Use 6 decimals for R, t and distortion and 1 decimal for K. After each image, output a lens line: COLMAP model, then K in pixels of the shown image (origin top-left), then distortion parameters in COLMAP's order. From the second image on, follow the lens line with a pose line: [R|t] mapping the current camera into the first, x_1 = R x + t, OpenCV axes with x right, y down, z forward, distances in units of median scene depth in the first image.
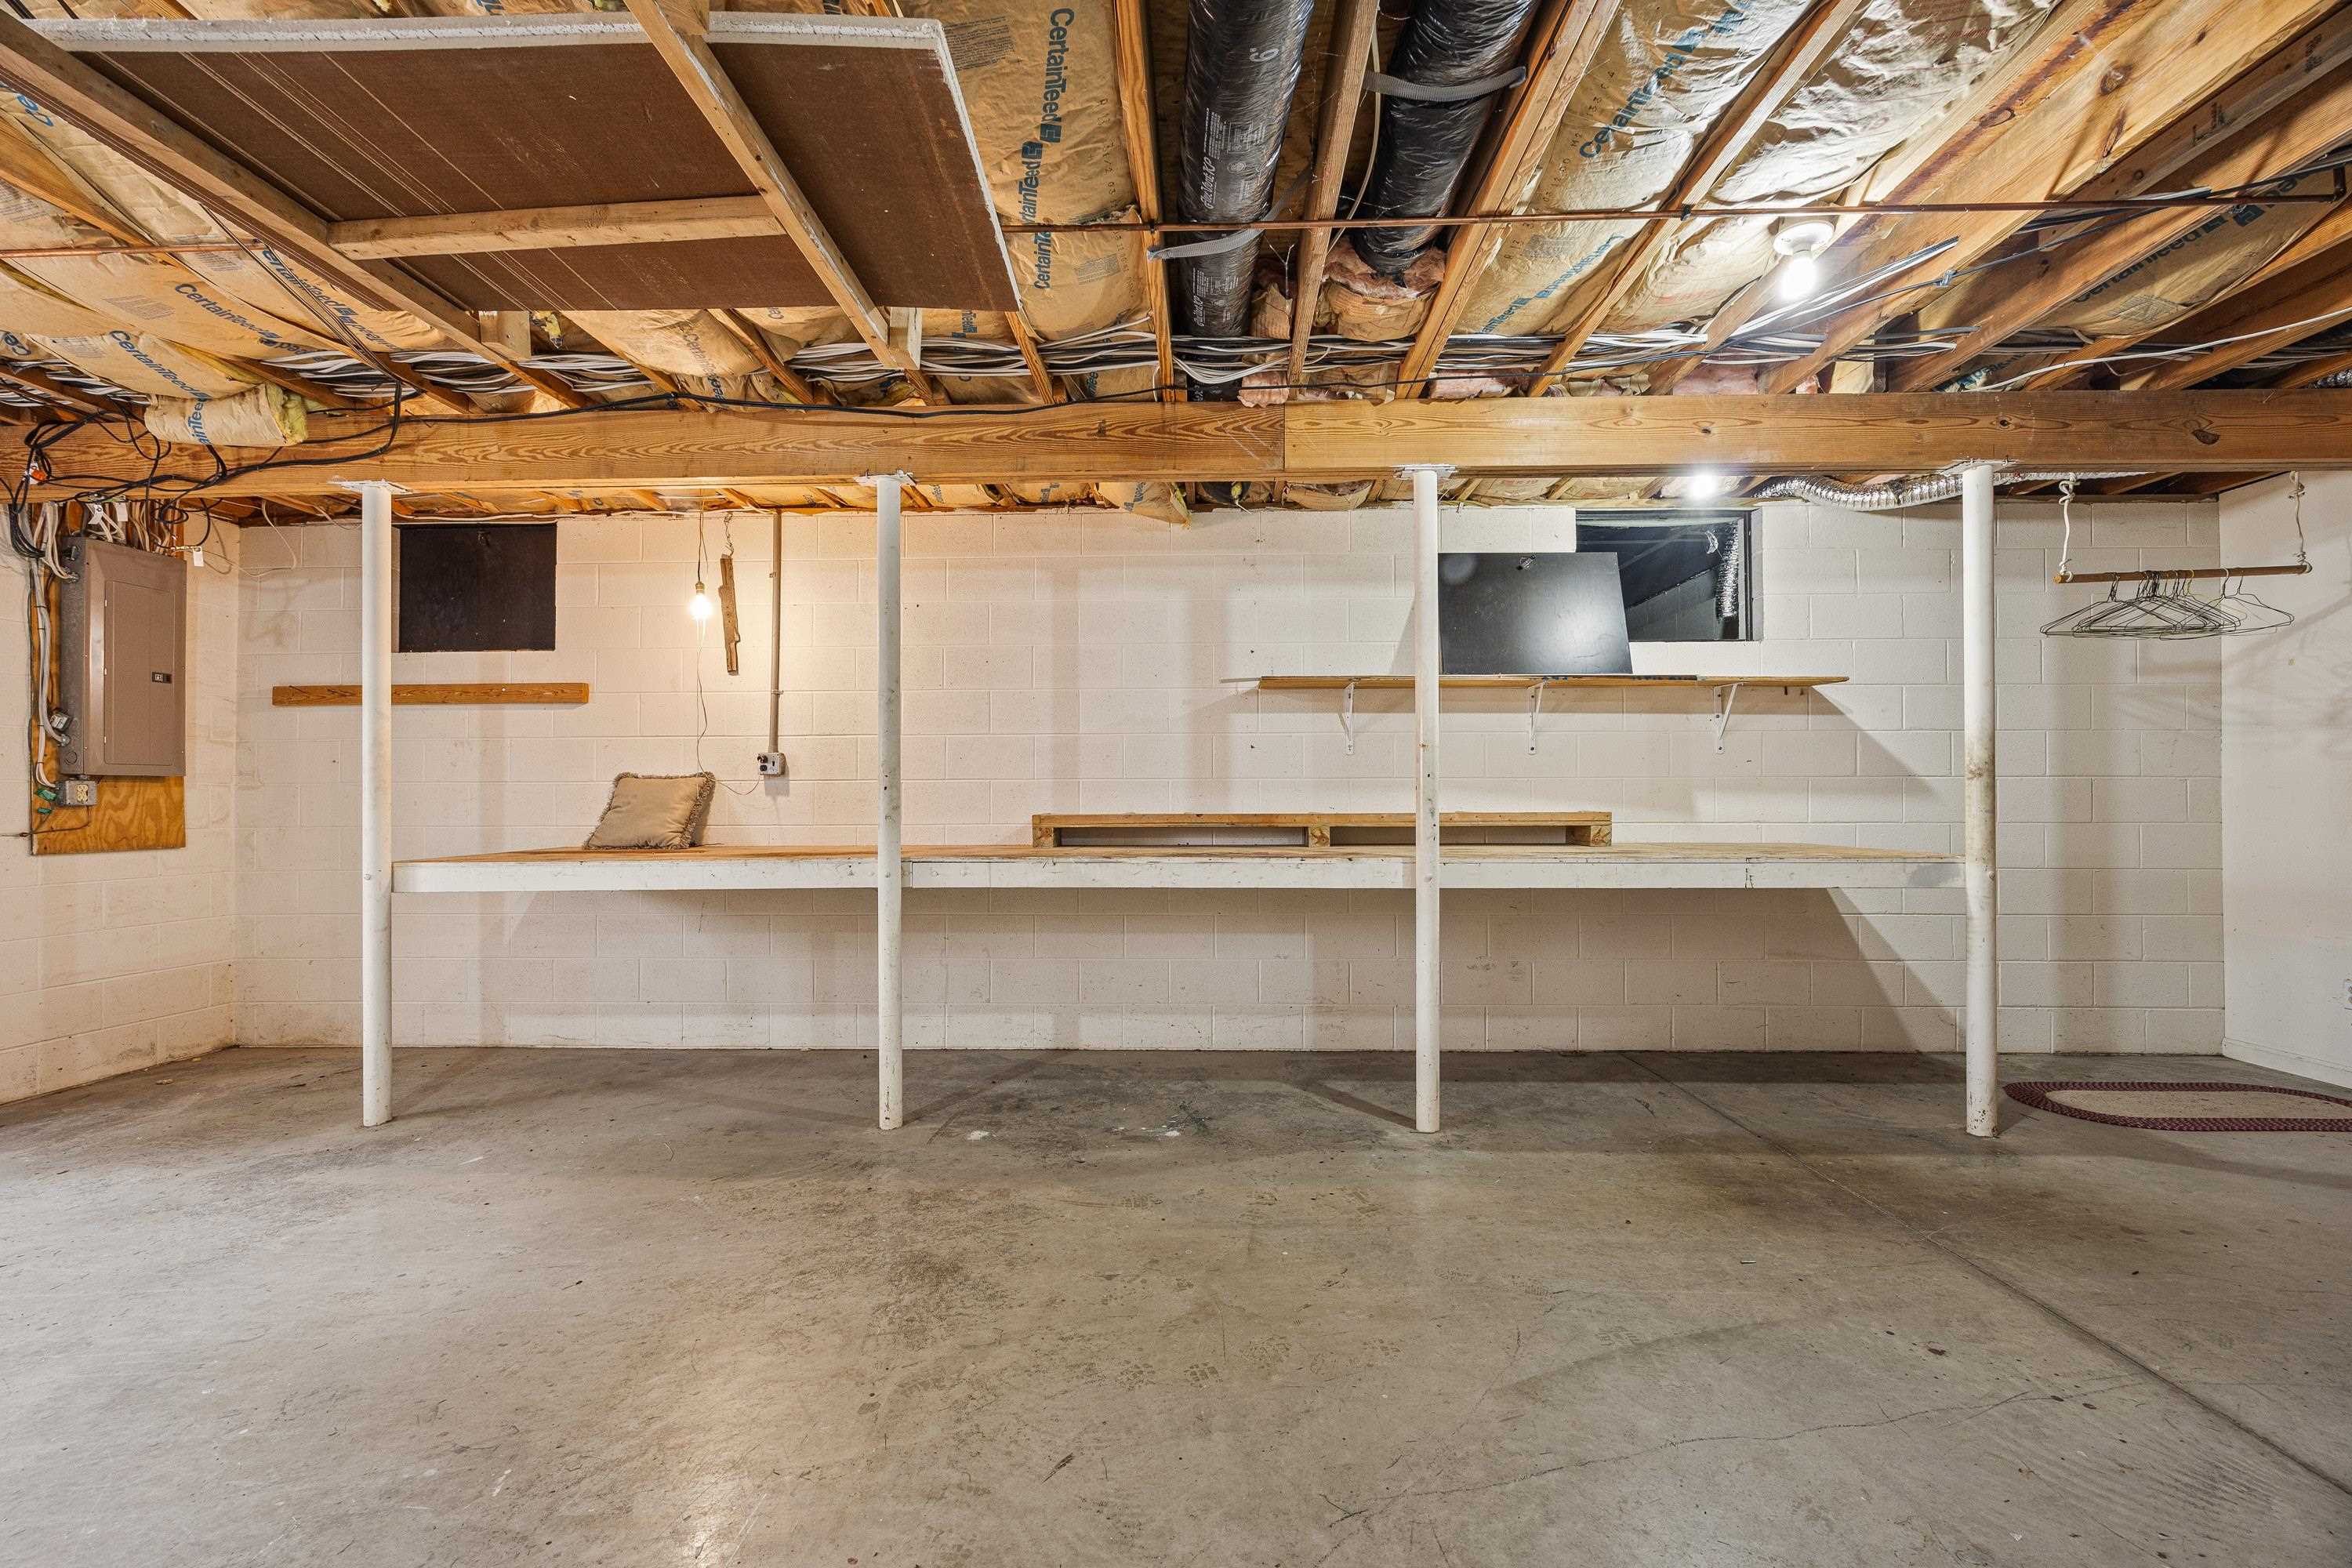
lens RADIAL K [[943.3, 0, 1170.5], [0, 943.3, 793.9], [0, 0, 1]] dist [0.002311, 0.000126]
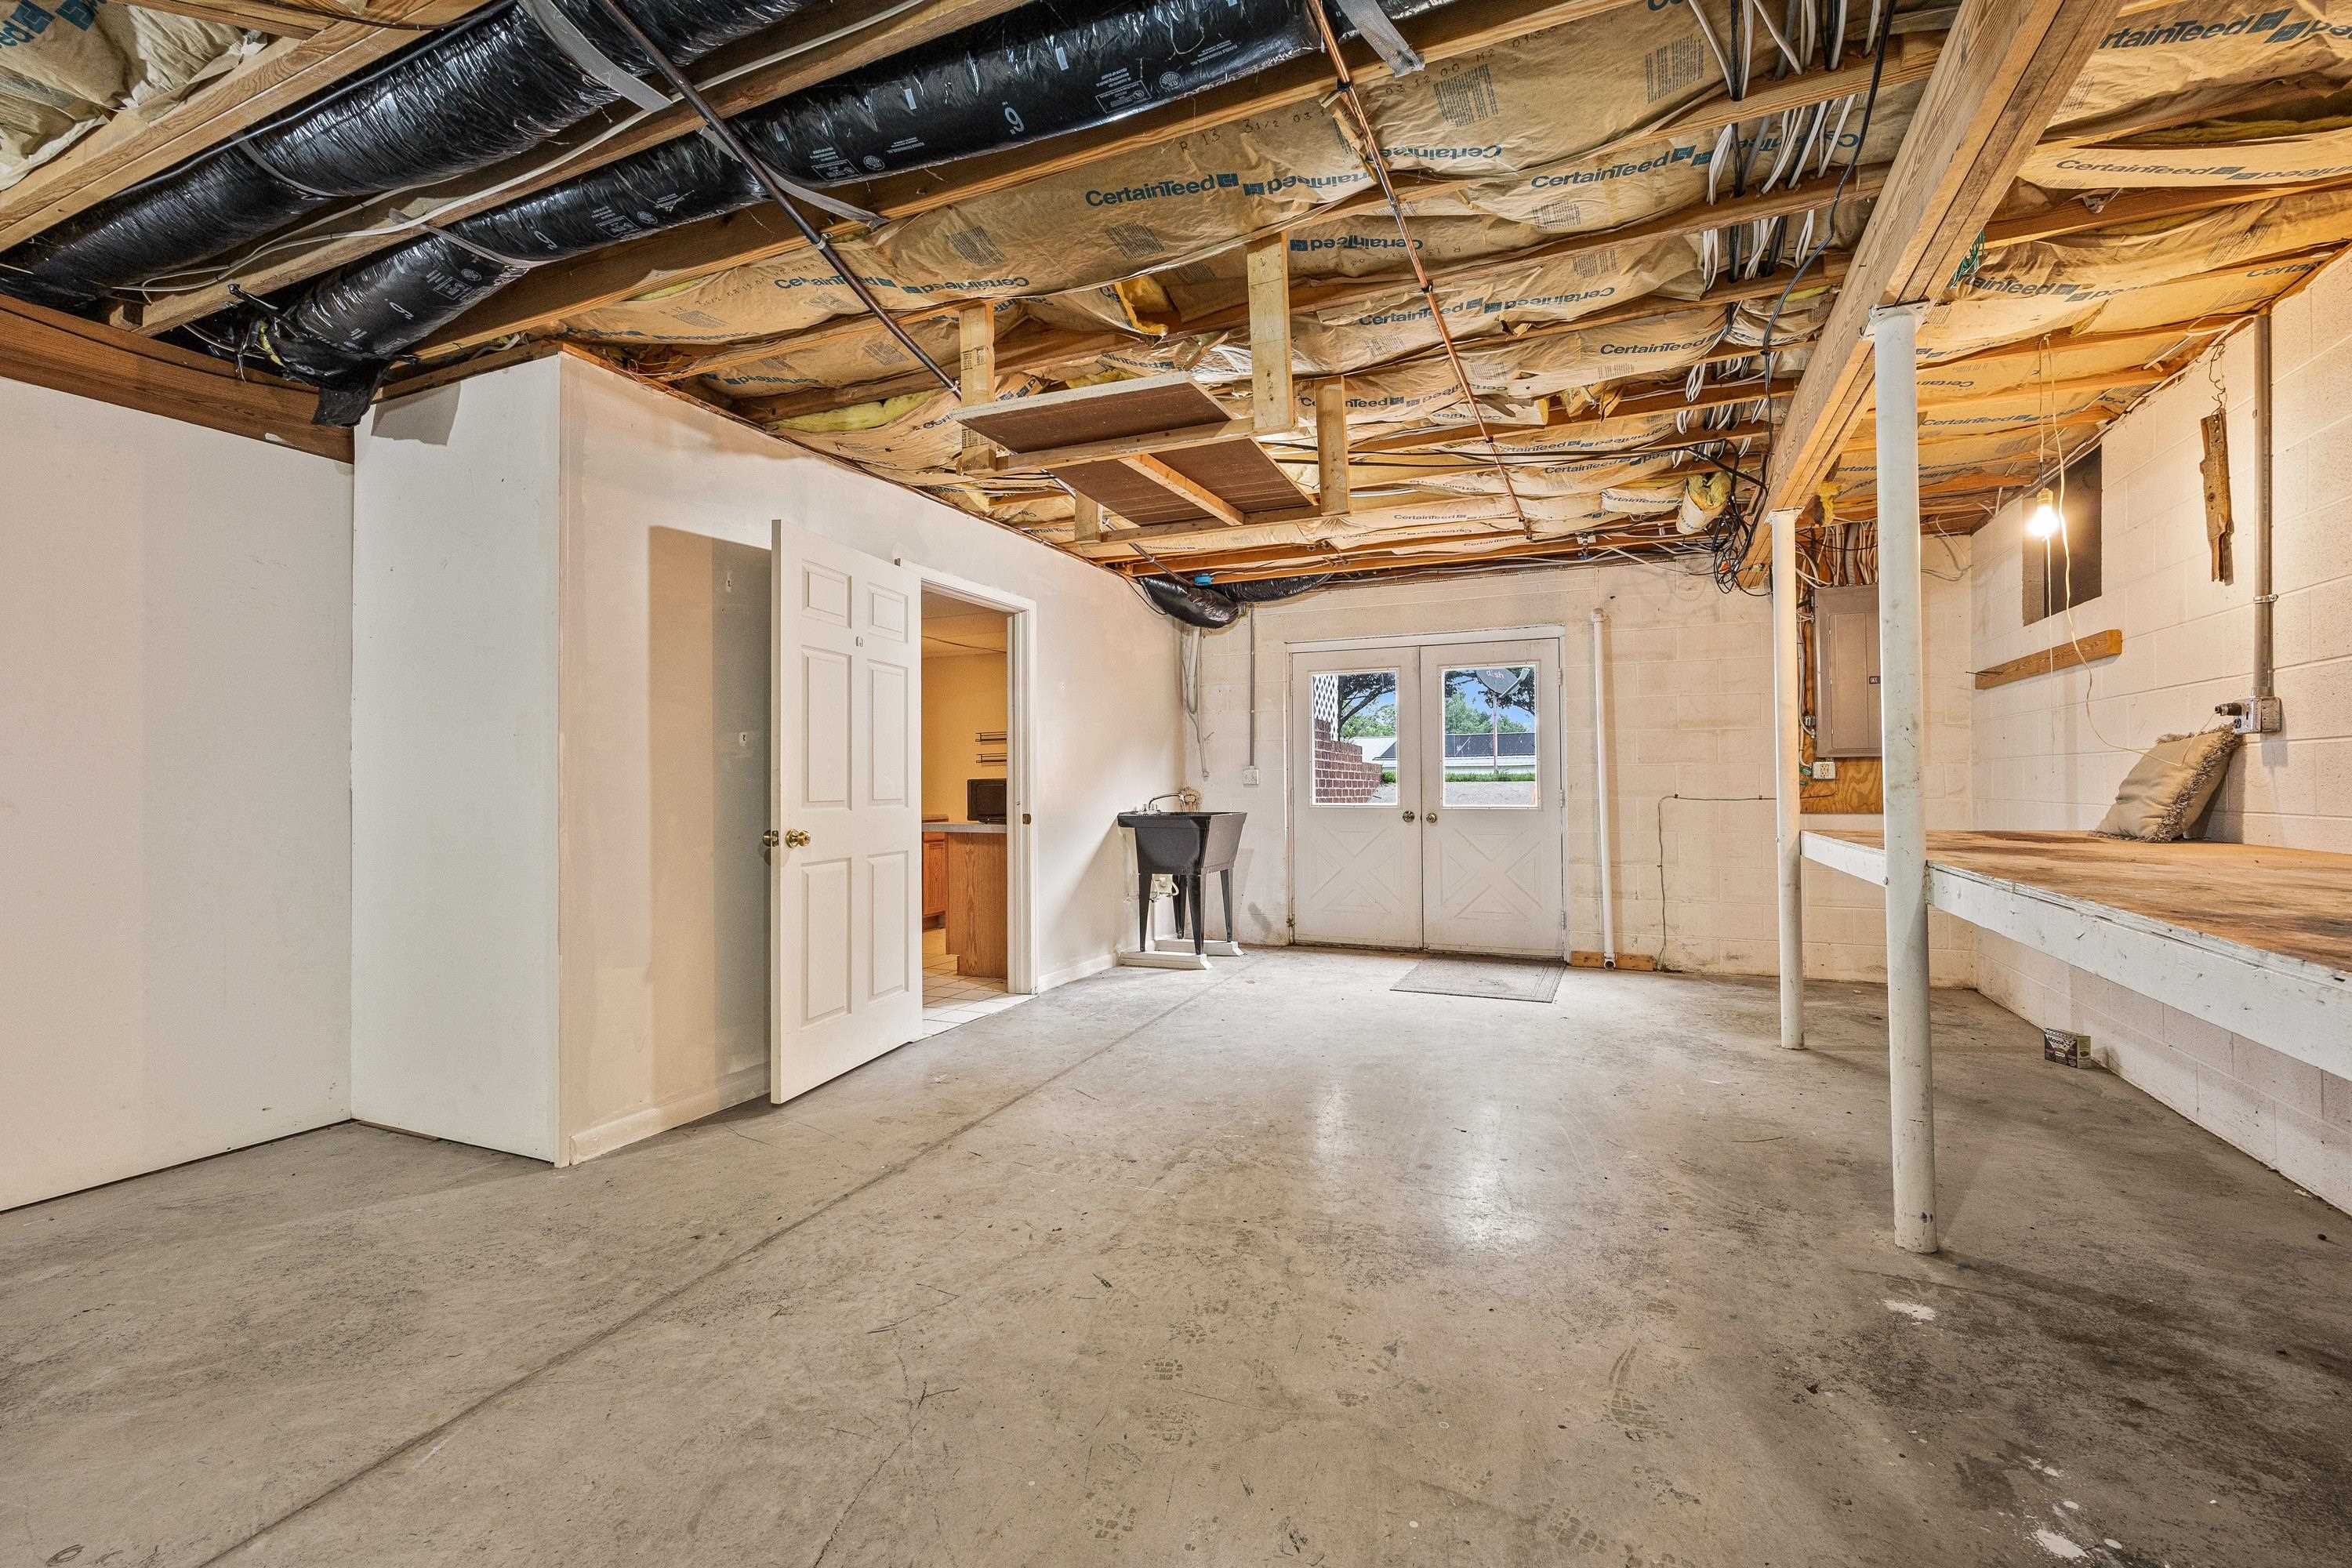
lens RADIAL K [[821.3, 0, 1173.8], [0, 821.3, 773.6], [0, 0, 1]] dist [-0.002602, -0.000109]
pose [[-0.299133, -0.005280, -0.954197, 0.471114], [0.014259, 0.999848, -0.010003, 0.003133], [0.954105, -0.016598, -0.299012, 0.710031]]
